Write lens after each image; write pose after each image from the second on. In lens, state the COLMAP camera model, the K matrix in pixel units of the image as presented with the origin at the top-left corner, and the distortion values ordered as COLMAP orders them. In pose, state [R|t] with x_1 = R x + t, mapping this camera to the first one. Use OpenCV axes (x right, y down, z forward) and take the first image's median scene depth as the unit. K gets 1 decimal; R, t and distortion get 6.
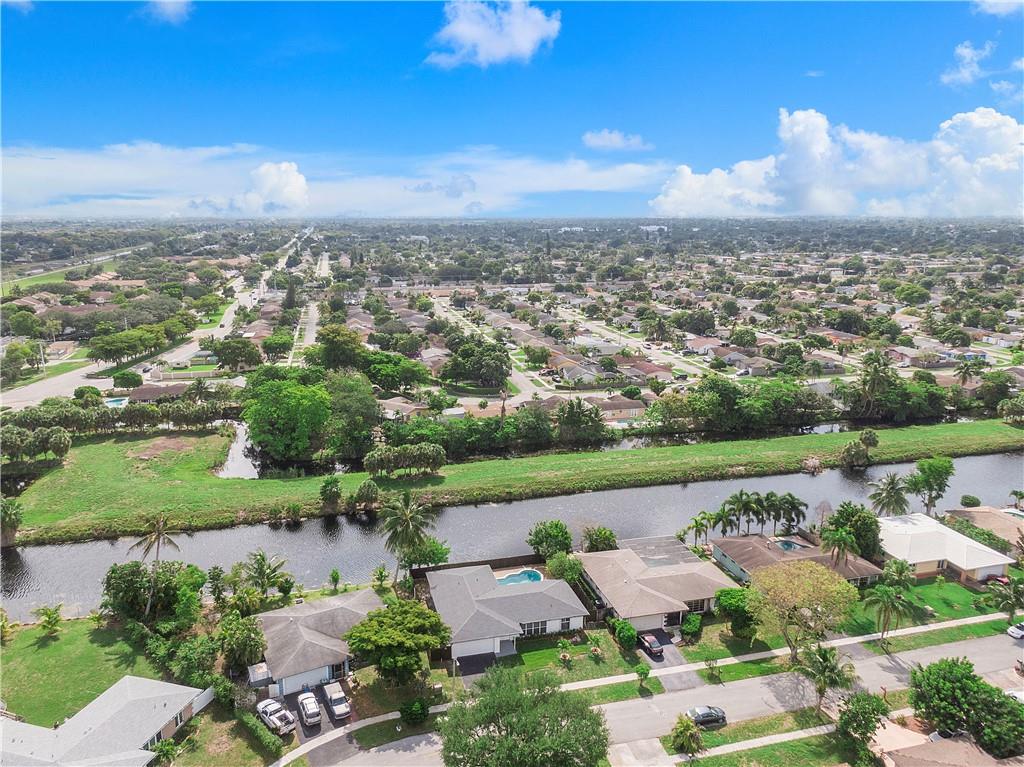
lens RADIAL K [[735.4, 0, 510.0], [0, 735.4, 379.9], [0, 0, 1]] dist [0.034521, -0.061506]
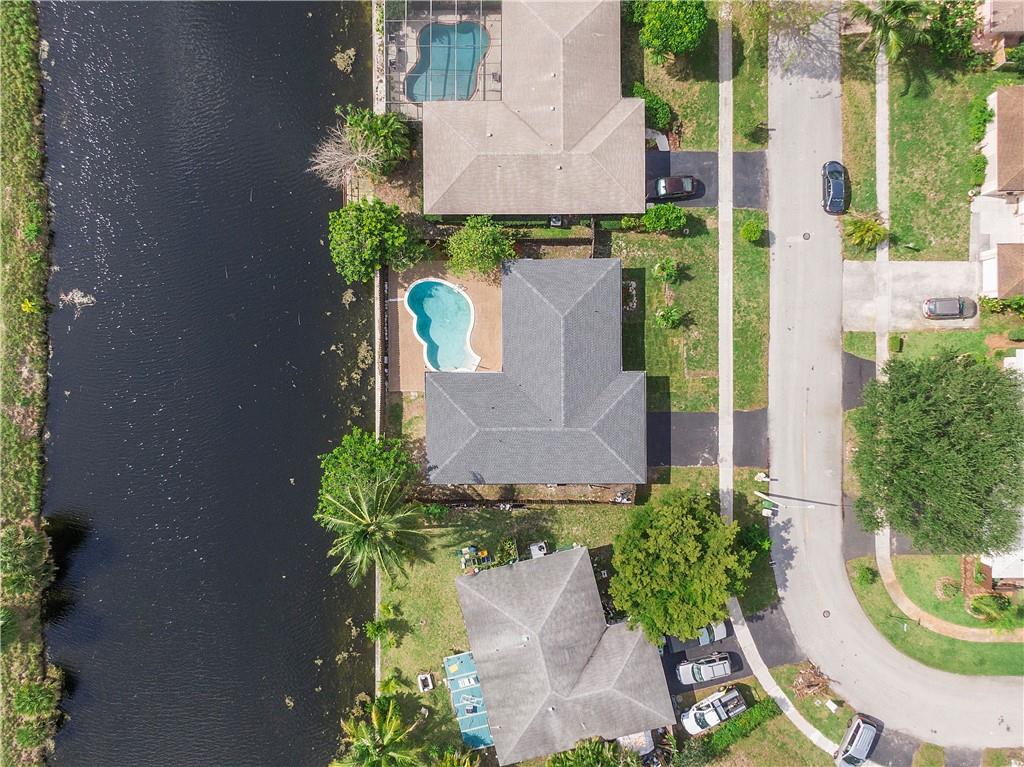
lens RADIAL K [[735.4, 0, 510.0], [0, 735.4, 379.9], [0, 0, 1]] dist [0.034521, -0.061506]
pose [[0.254469, -0.967050, -0.007784, -0.014921], [0.218871, 0.049750, 0.974485, -0.315451], [-0.941988, -0.249680, 0.224319, 0.892598]]
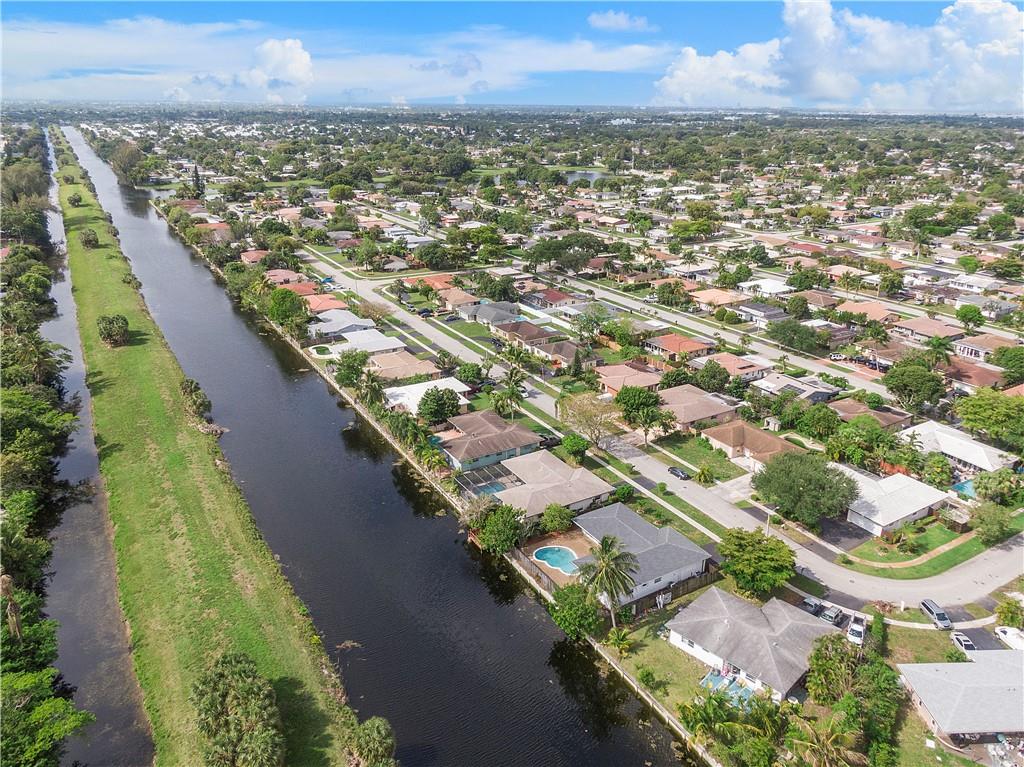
lens RADIAL K [[731.6, 0, 536.1], [0, 731.6, 381.3], [0, 0, 1]] dist [0.026321, -0.002828]
pose [[-0.290170, -0.342131, 0.893727, -0.880012], [0.195822, 0.892919, 0.405400, -0.393855], [-0.936726, 0.292646, -0.192101, 1.278587]]
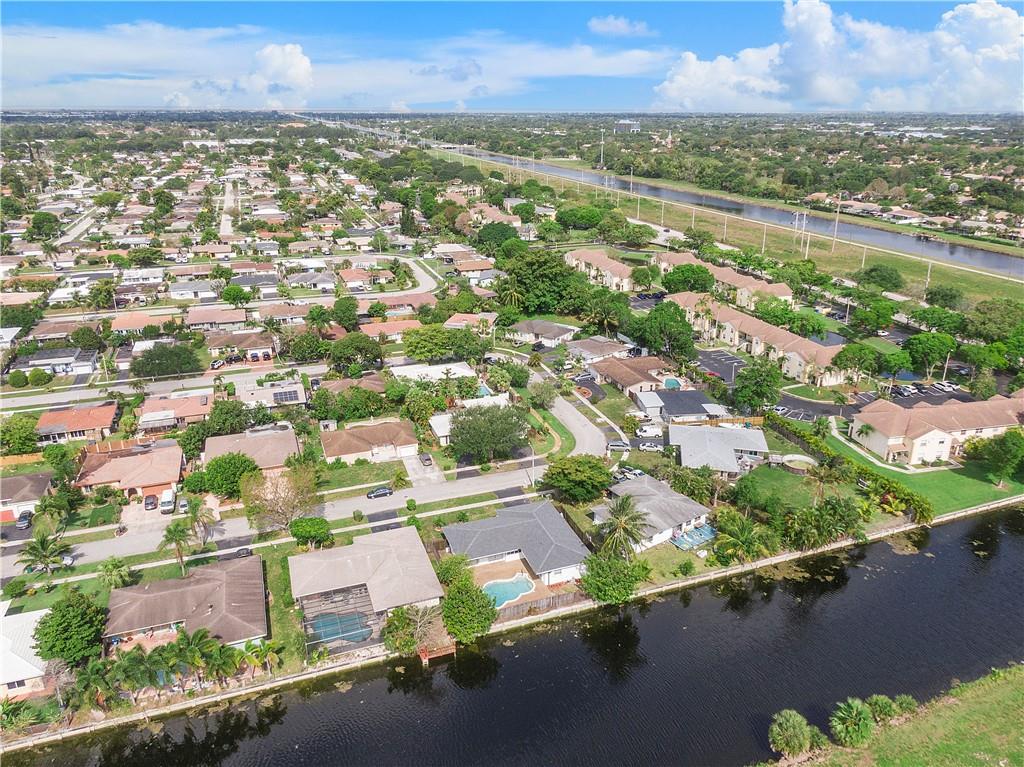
lens RADIAL K [[737.6, 0, 523.3], [0, 737.6, 372.6], [0, 0, 1]] dist [0.033717, -0.060909]
pose [[-0.994935, 0.026125, -0.097062, 0.081898], [-0.029731, 0.845939, 0.532450, -0.526637], [0.096019, 0.532639, -0.840878, 1.839148]]
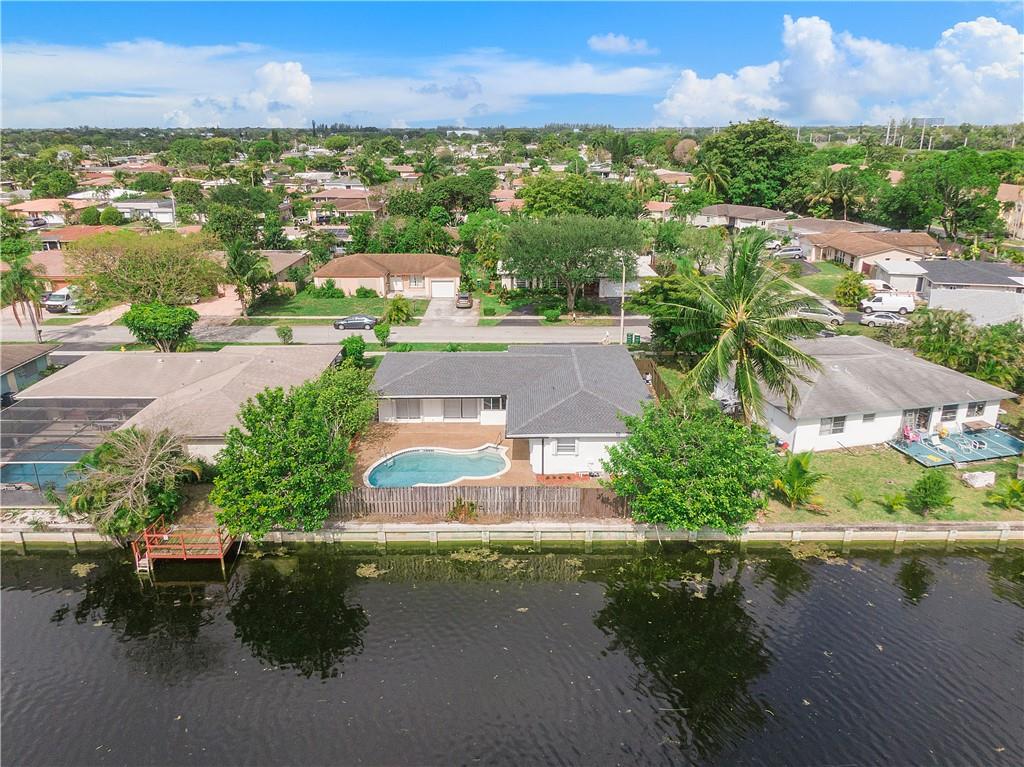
lens RADIAL K [[735.4, 0, 510.0], [0, 735.4, 379.9], [0, 0, 1]] dist [0.034521, -0.061506]
pose [[-0.965128, -0.083720, 0.248029, -0.138299], [0.057316, 0.856909, 0.512270, 0.033851], [-0.255426, 0.508623, -0.822229, 1.439638]]
